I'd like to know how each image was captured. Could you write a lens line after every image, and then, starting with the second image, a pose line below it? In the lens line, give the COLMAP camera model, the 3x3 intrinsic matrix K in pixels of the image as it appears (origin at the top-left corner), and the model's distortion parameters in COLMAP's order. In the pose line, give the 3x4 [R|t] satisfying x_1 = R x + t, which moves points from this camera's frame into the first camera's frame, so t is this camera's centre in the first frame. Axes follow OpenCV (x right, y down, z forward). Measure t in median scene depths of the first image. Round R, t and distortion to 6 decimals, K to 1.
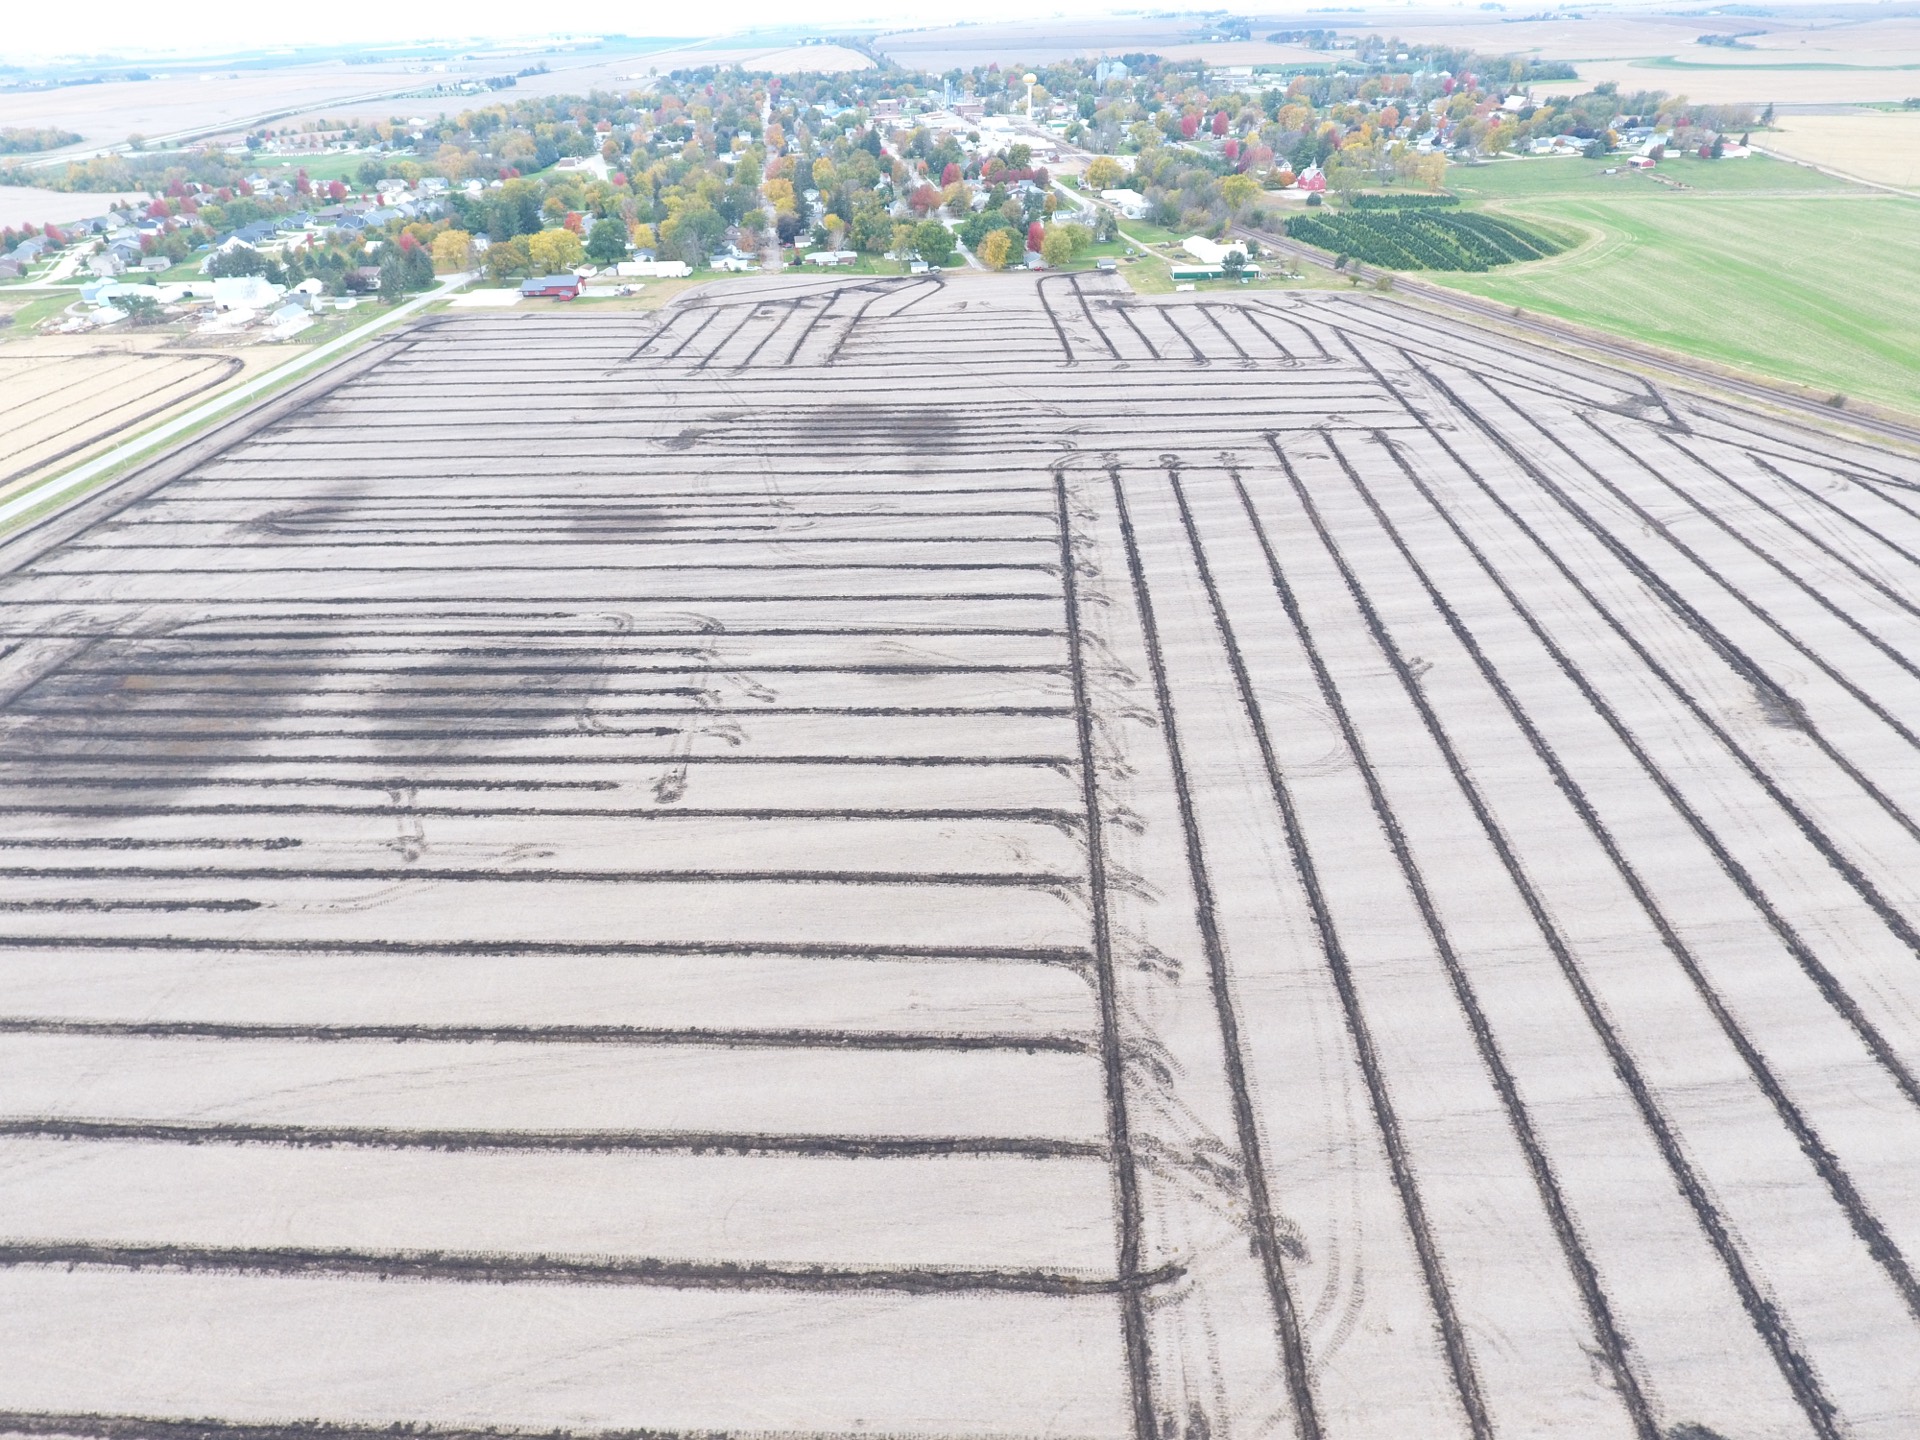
lens RADIAL K [[1126.3, 0, 961.4], [0, 1126.3, 722.9], [0, 0, 1]] dist [0.000959, -0.001789]
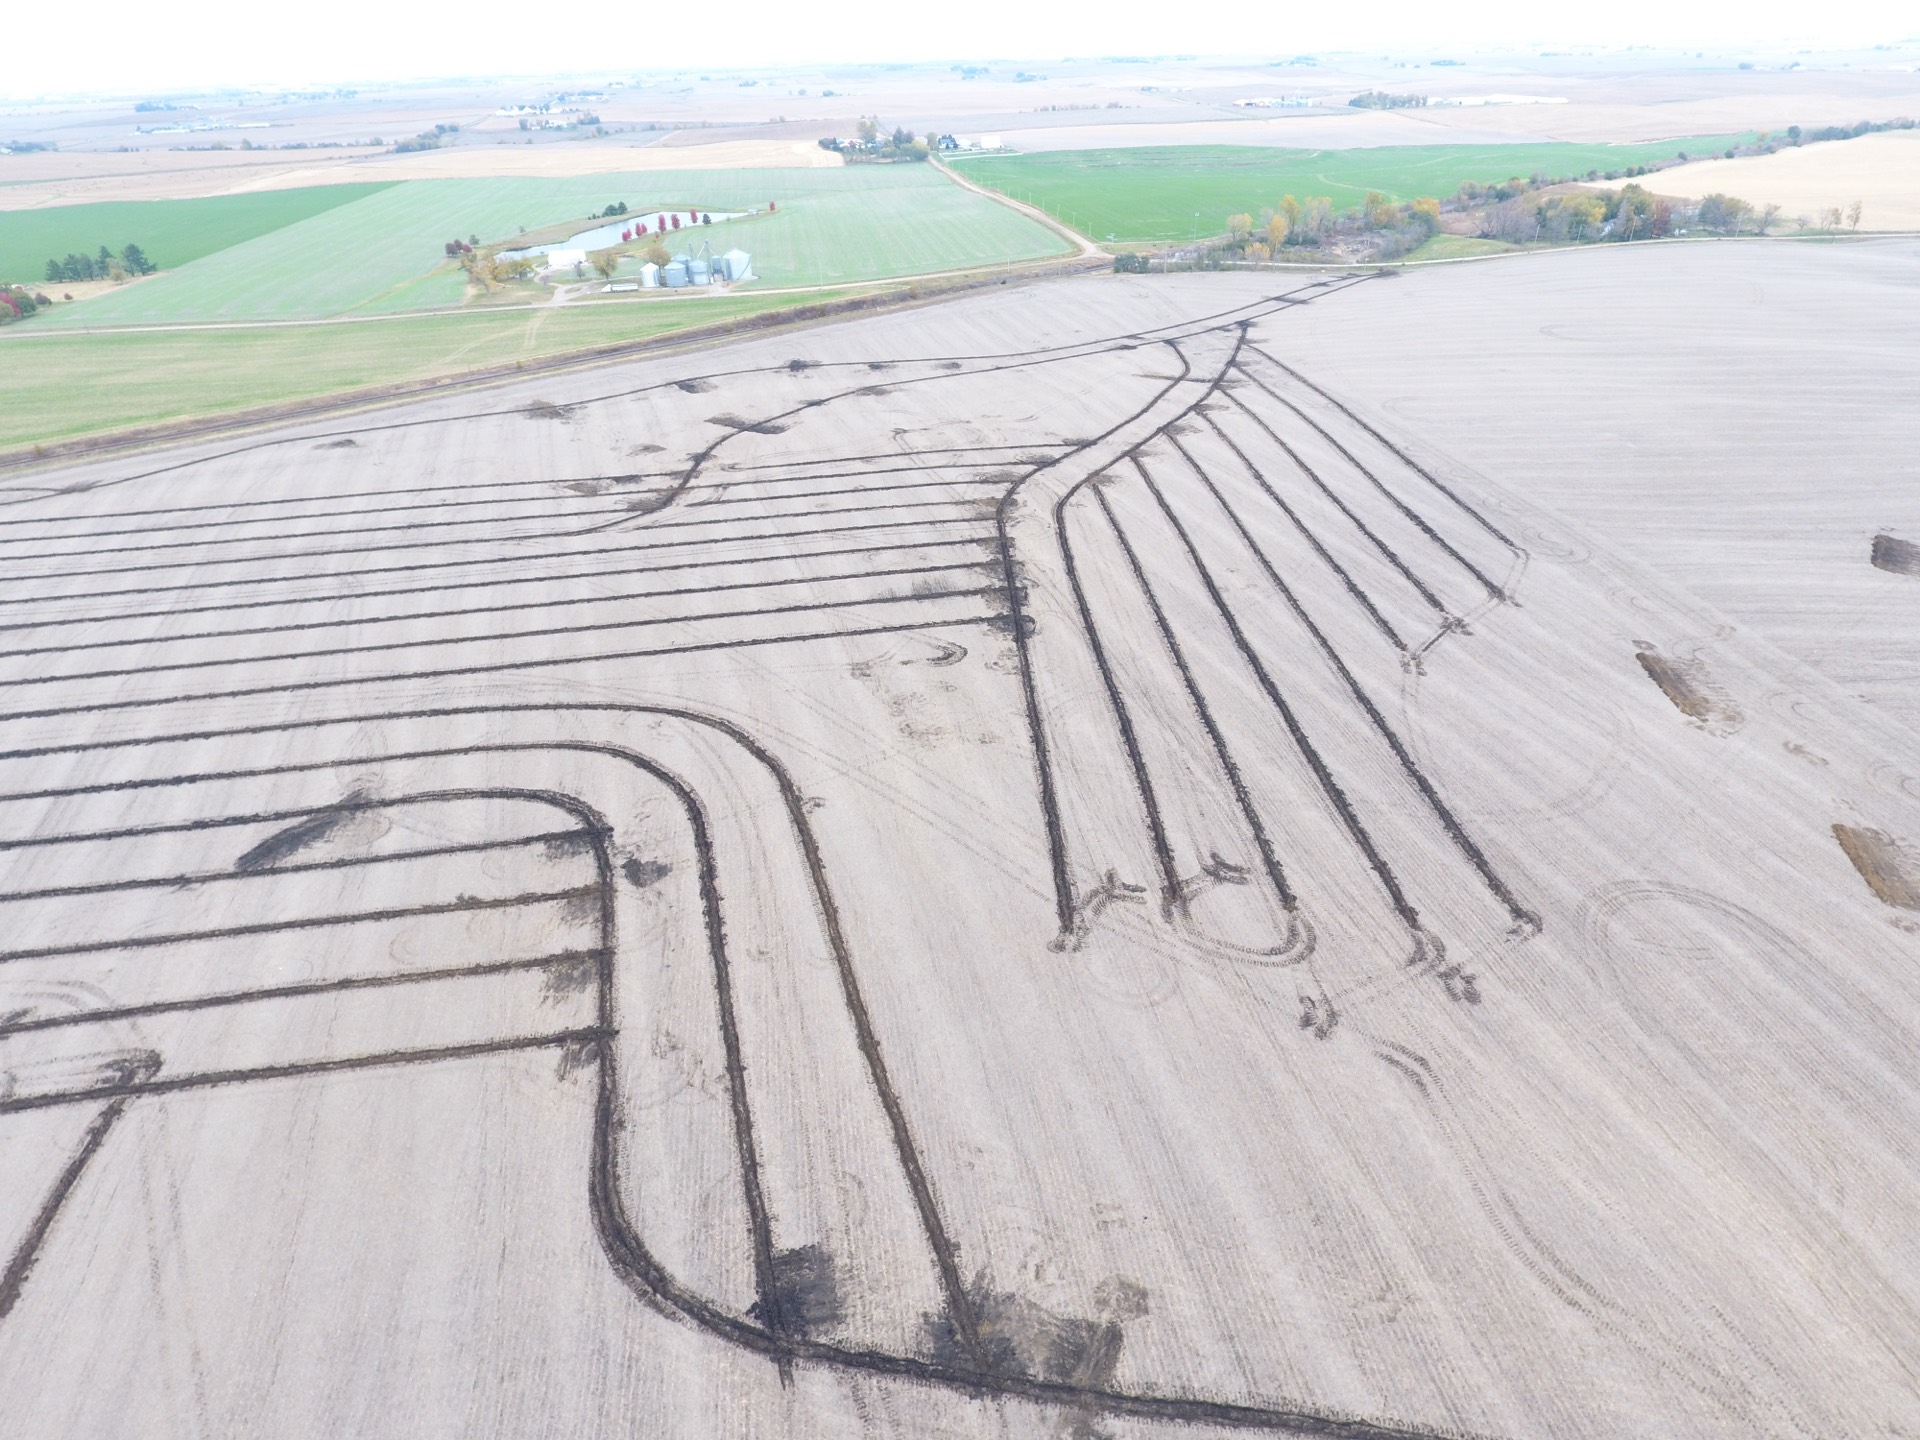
lens RADIAL K [[1126.3, 0, 961.4], [0, 1126.3, 722.9], [0, 0, 1]] dist [0.000959, -0.001789]
pose [[-0.202485, -0.475099, 0.856318, -0.463239], [0.560519, 0.660799, 0.499162, 0.106715], [-0.803006, 0.581055, 0.132500, -0.130628]]
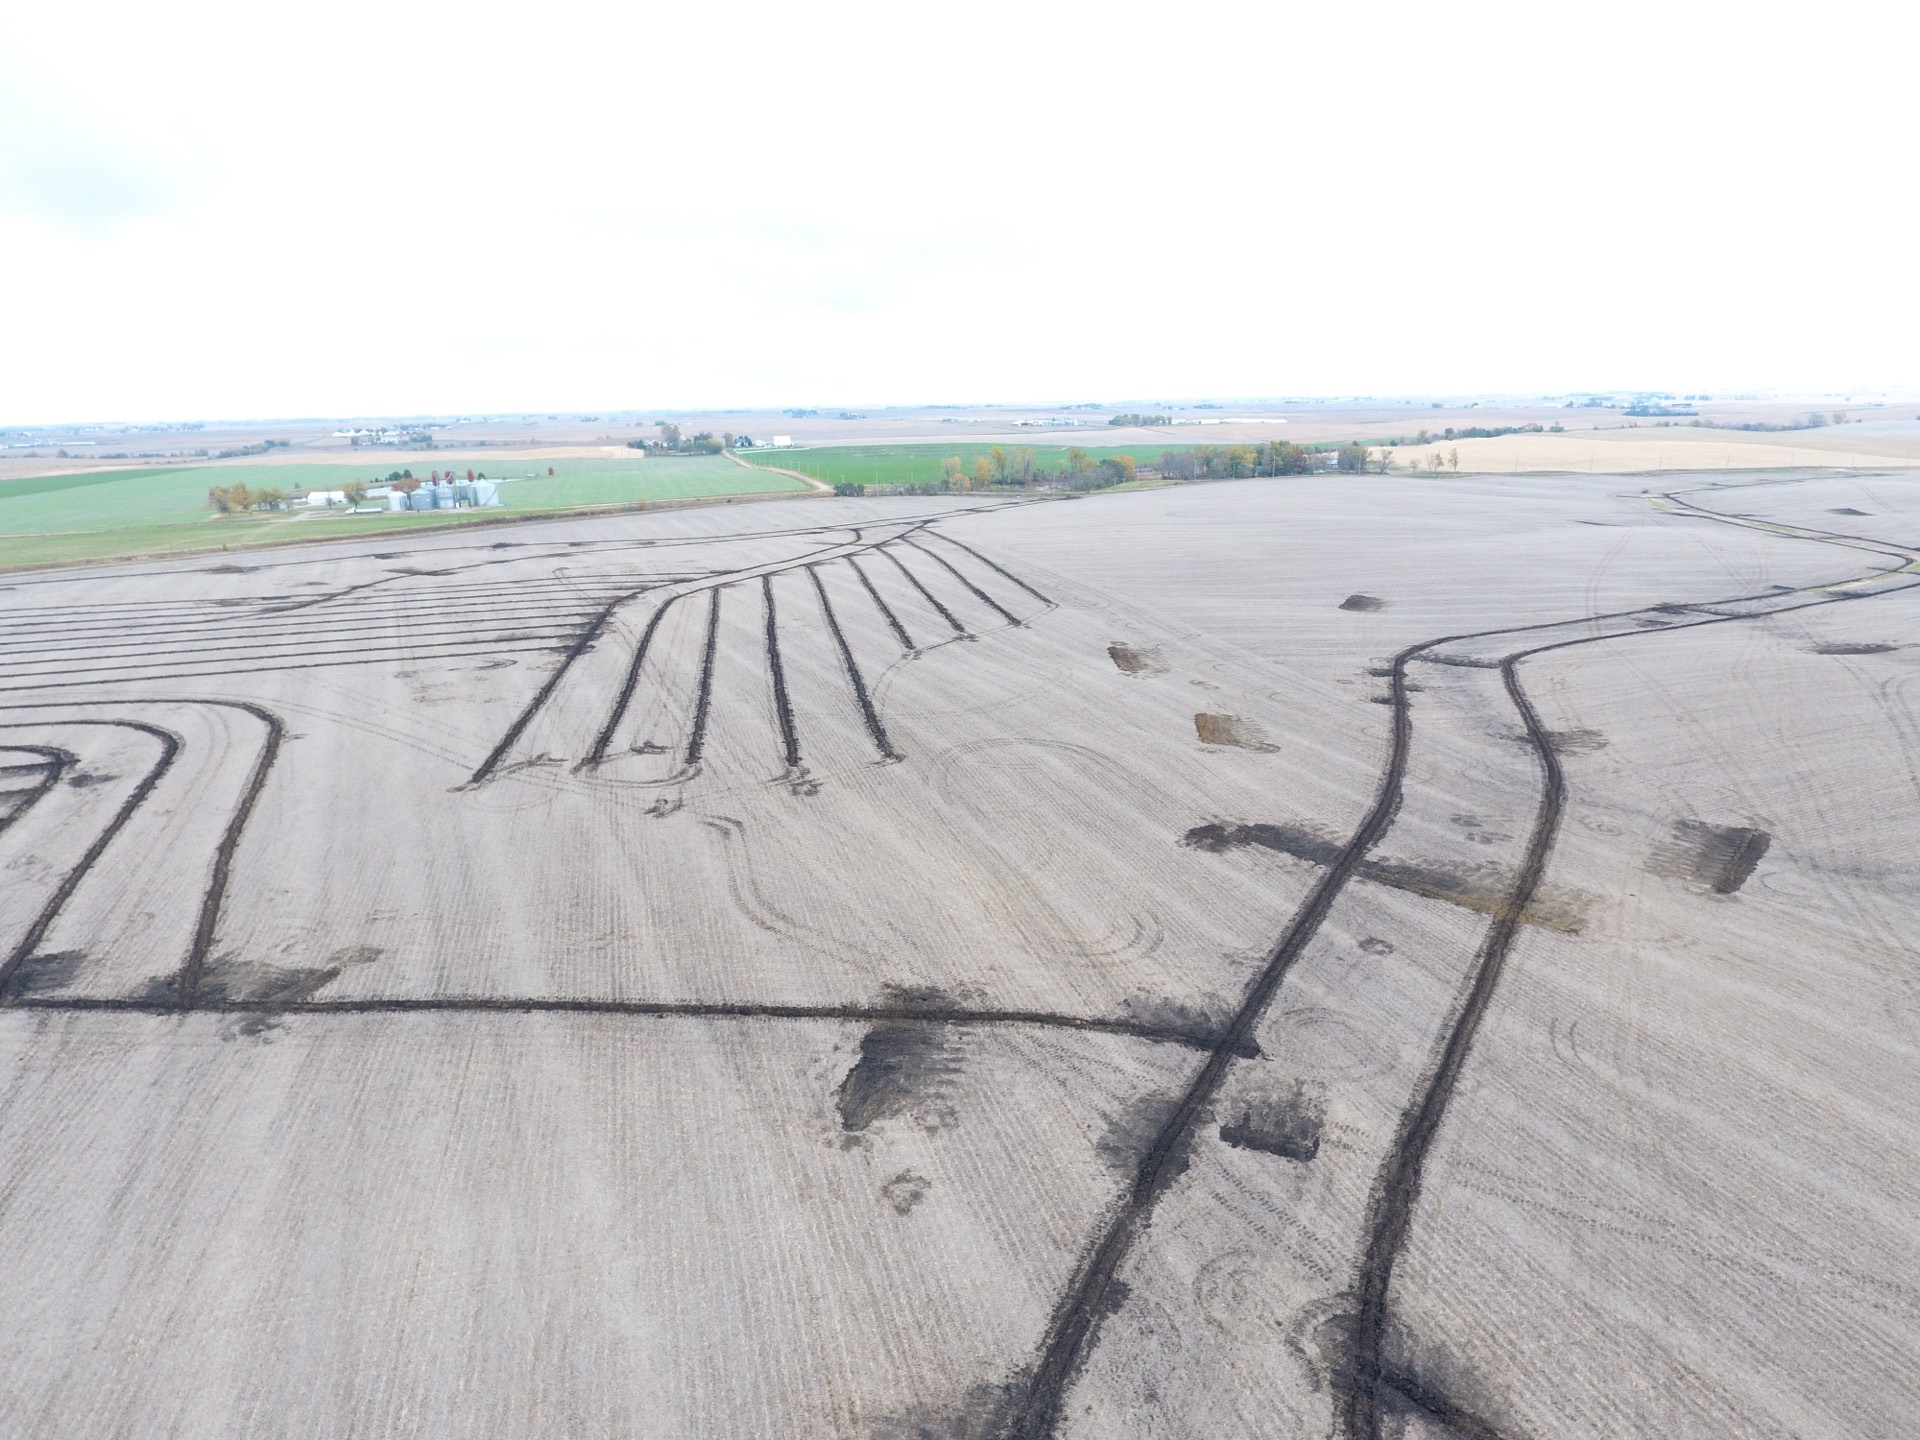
lens RADIAL K [[1126.3, 0, 961.4], [0, 1126.3, 722.9], [0, 0, 1]] dist [0.000959, -0.001789]
pose [[-0.331244, -0.226769, 0.915889, -0.749489], [0.537471, 0.752463, 0.380689, 0.446664], [-0.775502, 0.618365, -0.127367, -0.201866]]
